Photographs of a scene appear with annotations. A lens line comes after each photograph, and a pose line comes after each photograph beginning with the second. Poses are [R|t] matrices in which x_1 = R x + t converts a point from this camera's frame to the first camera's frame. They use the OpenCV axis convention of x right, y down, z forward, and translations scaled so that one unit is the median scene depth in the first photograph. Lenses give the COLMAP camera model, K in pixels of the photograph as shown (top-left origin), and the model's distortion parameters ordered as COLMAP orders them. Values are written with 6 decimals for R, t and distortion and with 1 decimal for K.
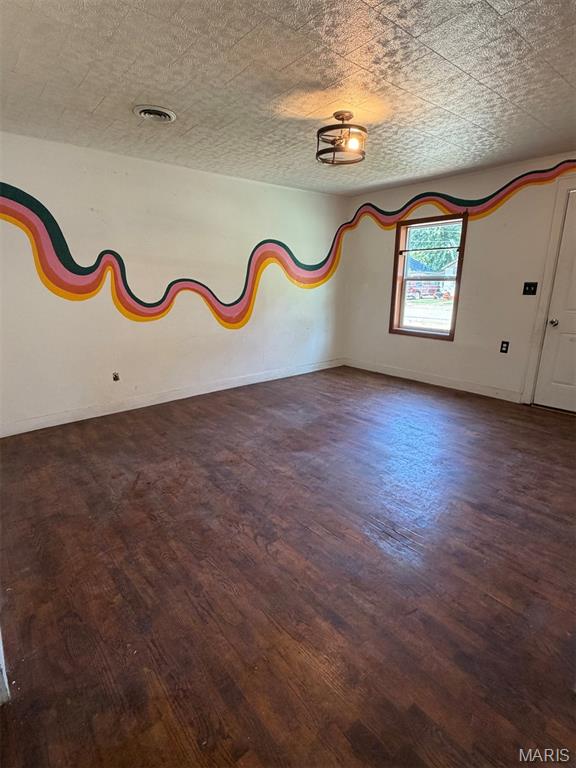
lens RADIAL K [[384.8, 0, 287.1], [0, 384.8, 386.2], [0, 0, 1]] dist [0.000066, 0.000155]
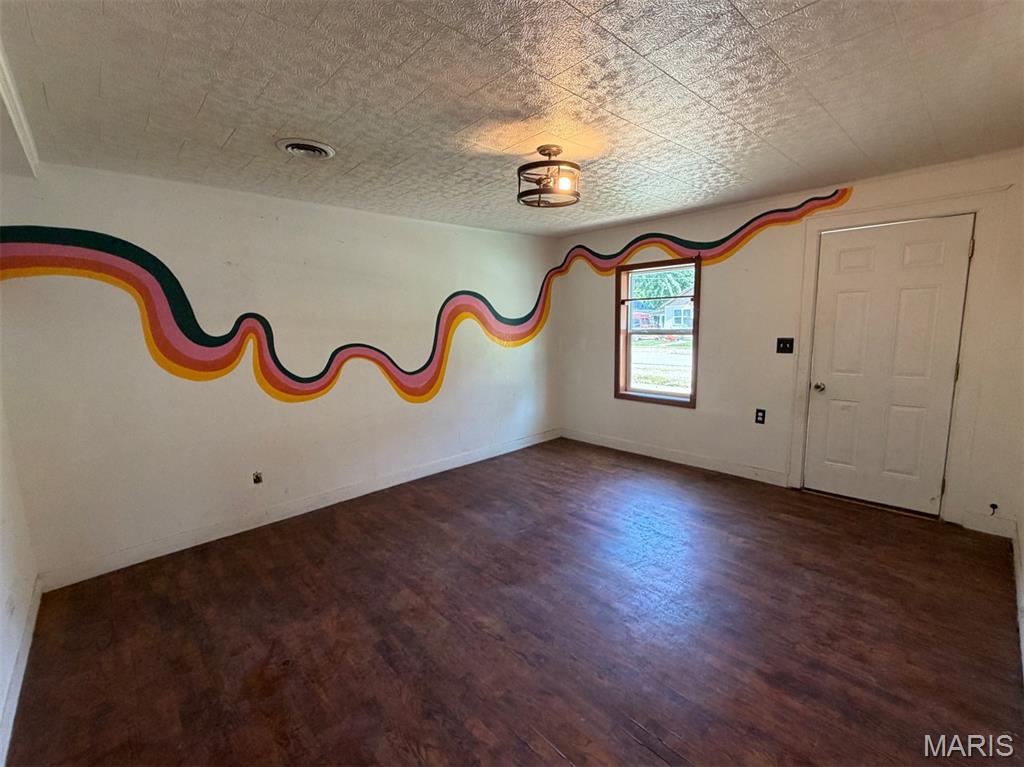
lens RADIAL K [[438.5, 0, 515.1], [0, 438.5, 380.6], [0, 0, 1]] dist [0.000945, 0.001106]
pose [[0.997839, -0.032573, 0.057072, 0.006816], [0.039366, 0.991717, -0.122258, -0.108118], [-0.052617, 0.124240, 0.990856, 0.144561]]
